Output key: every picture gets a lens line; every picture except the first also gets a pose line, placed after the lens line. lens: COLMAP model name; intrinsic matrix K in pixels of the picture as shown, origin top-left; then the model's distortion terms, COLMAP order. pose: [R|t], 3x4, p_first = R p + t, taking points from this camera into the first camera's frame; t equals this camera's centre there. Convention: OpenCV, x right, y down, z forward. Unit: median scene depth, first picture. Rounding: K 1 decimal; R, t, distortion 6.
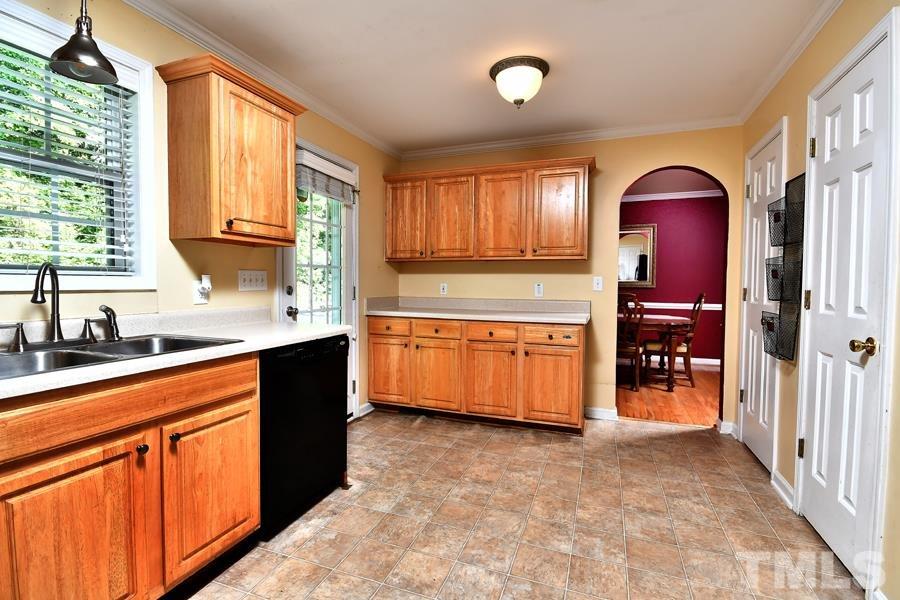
lens RADIAL K [[425.3, 0, 449.1], [0, 425.3, 298.7], [0, 0, 1]] dist [0.014854, -0.002582]
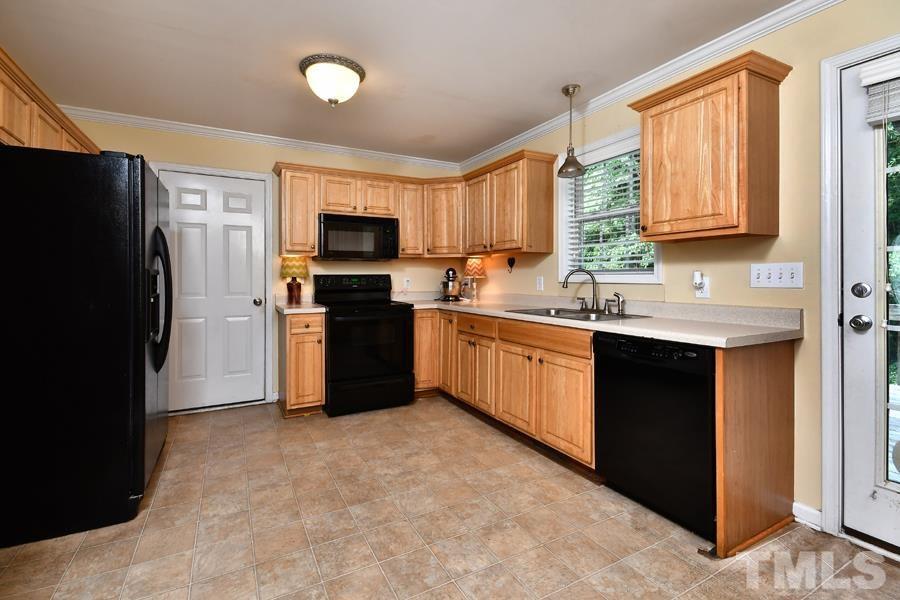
lens RADIAL K [[425.3, 0, 442.0], [0, 425.3, 280.2], [0, 0, 1]] dist [0.014854, -0.002582]
pose [[-0.668587, 0.003475, -0.743626, 0.854425], [-0.026198, 0.999258, 0.028224, -0.058279], [0.743172, 0.038352, -0.668000, 1.567503]]
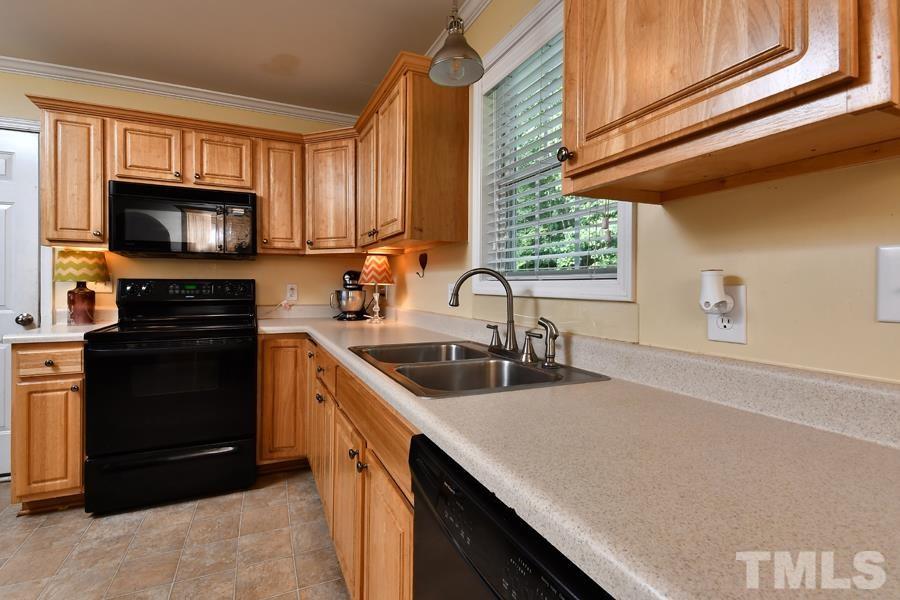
lens RADIAL K [[425.3, 0, 446.9], [0, 425.3, 288.6], [0, 0, 1]] dist [0.014854, -0.002582]
pose [[-0.706158, -0.001028, -0.708054, -0.152817], [-0.032856, 0.998969, 0.031318, -0.054231], [0.707292, 0.045379, -0.705464, 1.389598]]
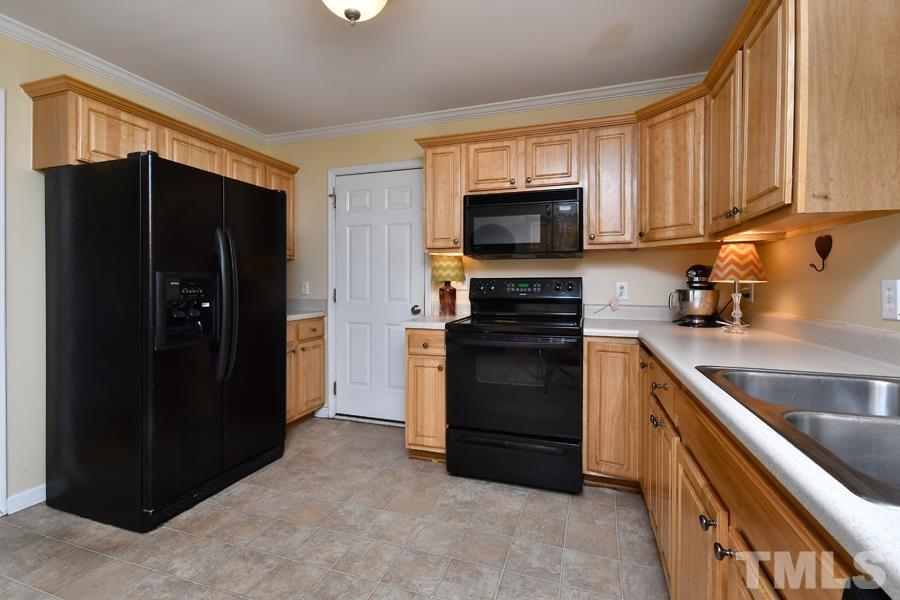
lens RADIAL K [[425.3, 0, 429.8], [0, 425.3, 285.1], [0, 0, 1]] dist [0.014854, -0.002582]
pose [[-0.999946, -0.003811, -0.009669, -0.217751], [-0.004221, 0.999076, 0.042769, -0.050165], [0.009497, 0.042807, -0.999038, 1.274376]]
